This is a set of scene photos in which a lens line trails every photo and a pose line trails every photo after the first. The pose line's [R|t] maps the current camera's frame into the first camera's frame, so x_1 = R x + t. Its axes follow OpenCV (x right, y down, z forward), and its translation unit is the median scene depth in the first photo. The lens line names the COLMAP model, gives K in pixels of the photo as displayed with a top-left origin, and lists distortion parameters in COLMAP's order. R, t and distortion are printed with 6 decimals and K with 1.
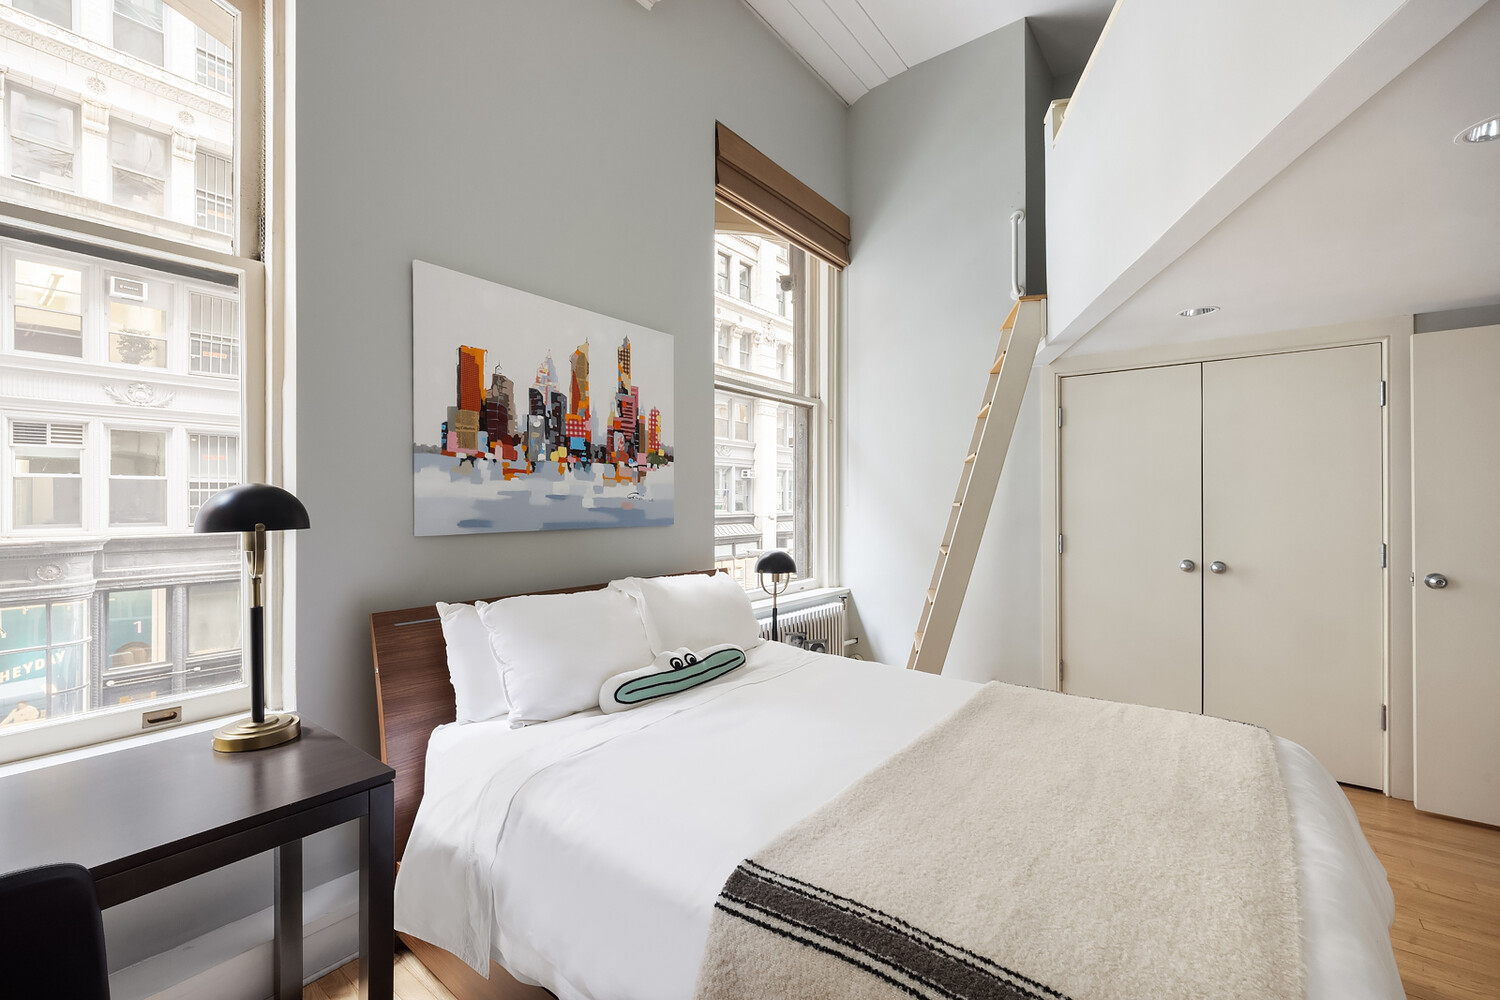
lens RADIAL K [[635.9, 0, 750.0], [0, 635.9, 500.0], [0, 0, 1]] dist [0.000451, -0.000062]
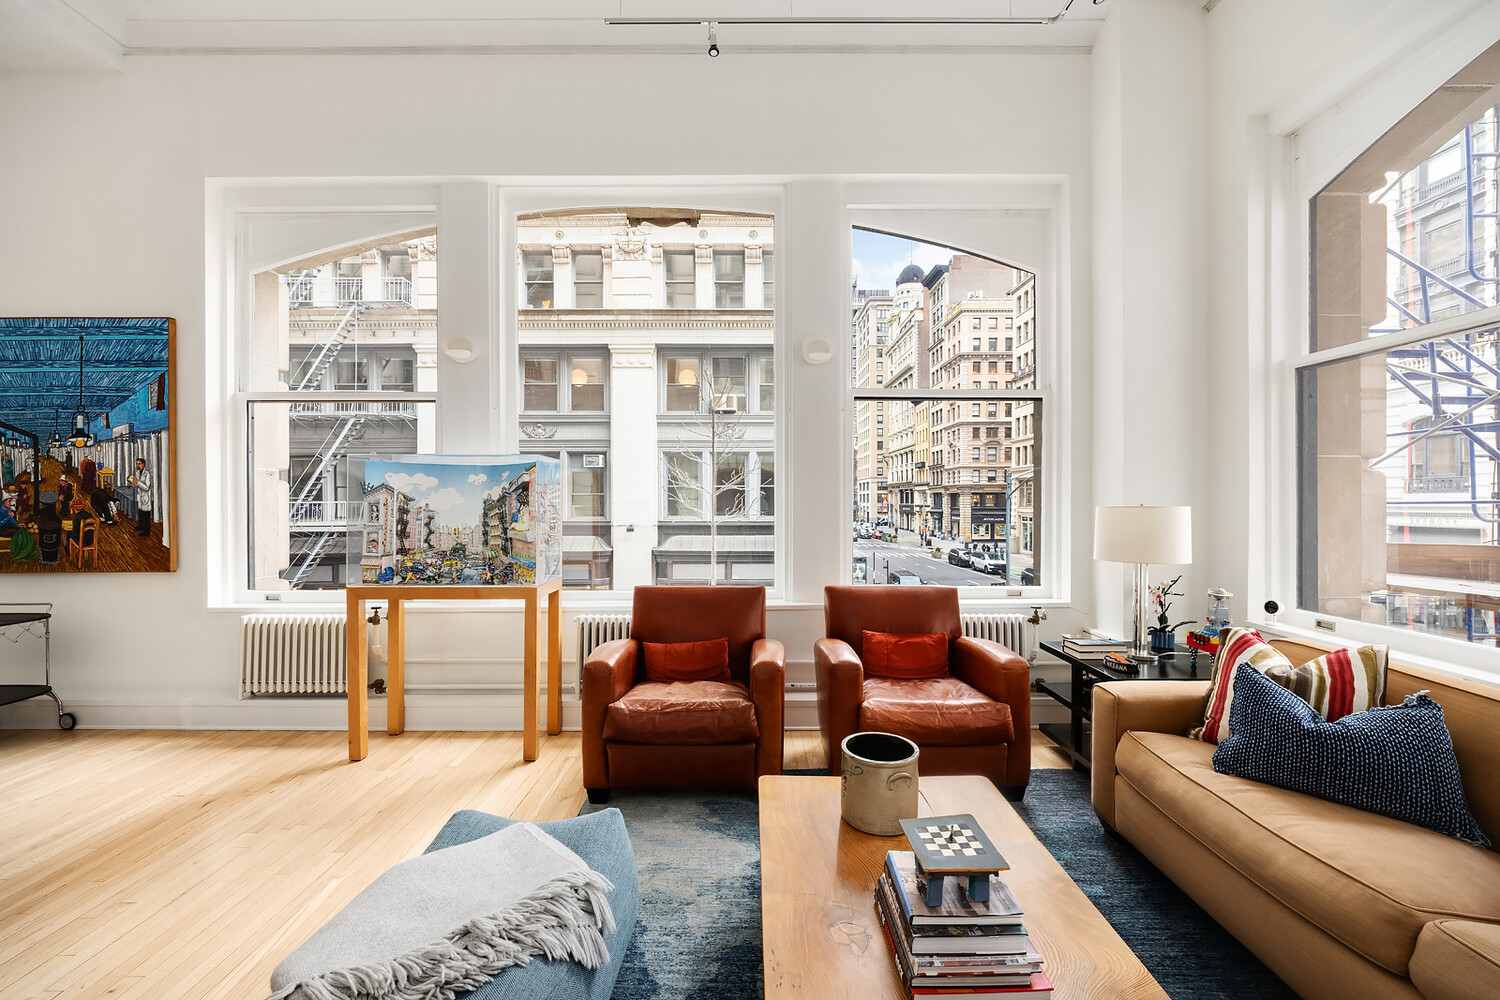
lens RADIAL K [[584.8, 0, 750.0], [0, 584.8, 500.0], [0, 0, 1]] dist [0.001710, 0.000041]
pose [[0.609876, -0.002063, -0.792494, 0.424370], [-0.000127, 0.999996, -0.002702, 0.001609], [0.792497, 0.001748, 0.609874, 0.543325]]
